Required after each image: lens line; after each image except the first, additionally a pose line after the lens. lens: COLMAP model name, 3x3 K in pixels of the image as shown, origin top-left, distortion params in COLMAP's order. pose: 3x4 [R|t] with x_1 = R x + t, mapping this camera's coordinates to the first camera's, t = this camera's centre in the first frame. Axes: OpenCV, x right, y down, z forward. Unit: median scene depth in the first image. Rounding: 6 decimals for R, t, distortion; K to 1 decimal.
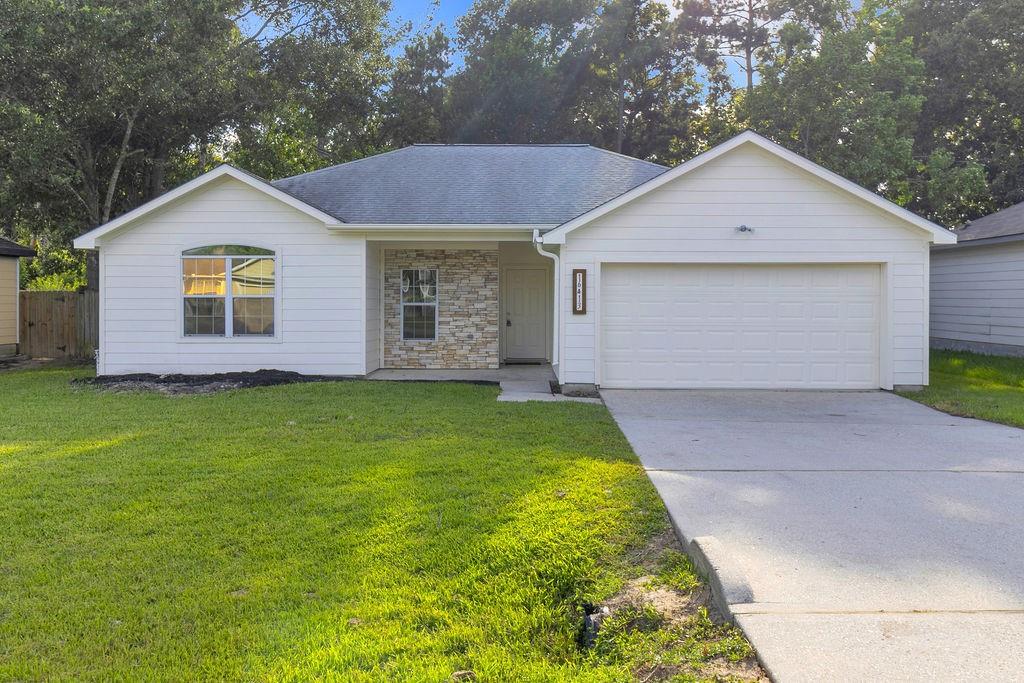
lens RADIAL K [[818.1, 0, 512.0], [0, 818.1, 341.5], [0, 0, 1]] dist [-0.004511, -0.000745]
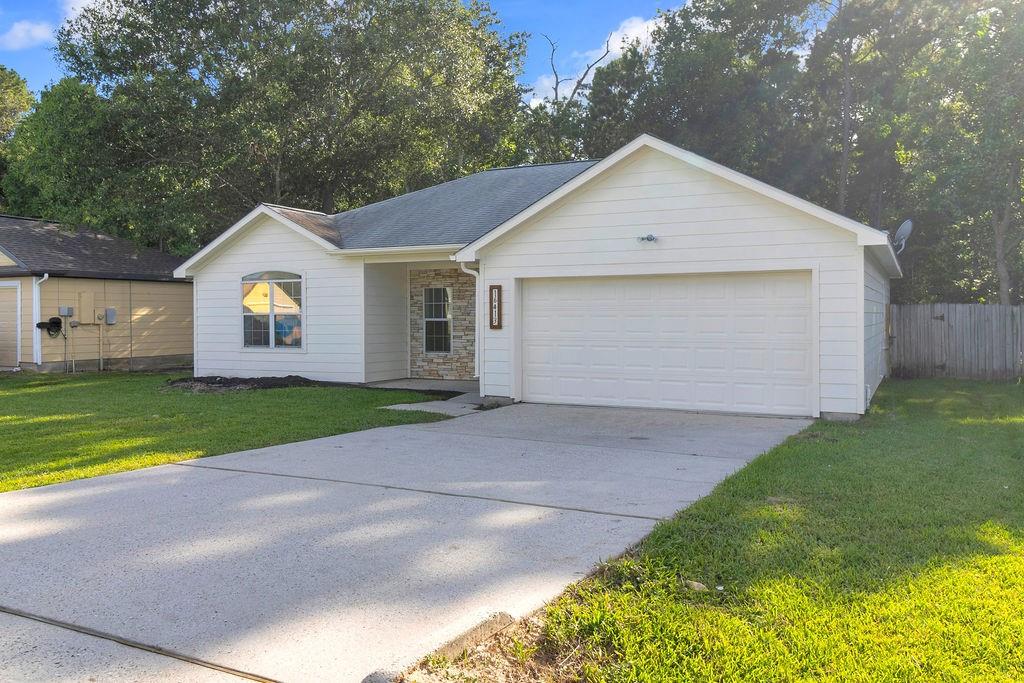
lens RADIAL K [[818.1, 0, 512.0], [0, 818.1, 341.5], [0, 0, 1]] dist [-0.004511, -0.000745]
pose [[0.898776, 0.007270, -0.438348, 0.500401], [-0.014983, 0.999788, -0.014140, -0.003156], [0.438153, 0.019277, 0.898694, 0.078261]]
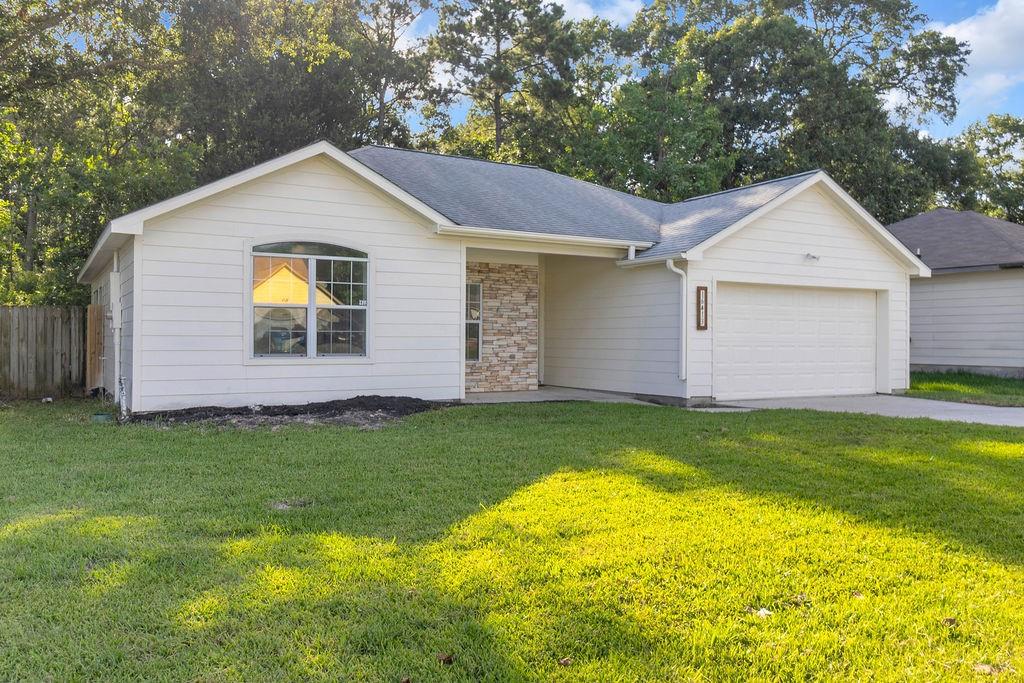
lens RADIAL K [[818.1, 0, 512.0], [0, 818.1, 341.5], [0, 0, 1]] dist [-0.004511, -0.000745]
pose [[0.856019, 0.000969, 0.516944, -0.597026], [0.022900, 0.998946, -0.039793, 0.015540], [-0.516437, 0.045901, 0.855094, 0.219049]]
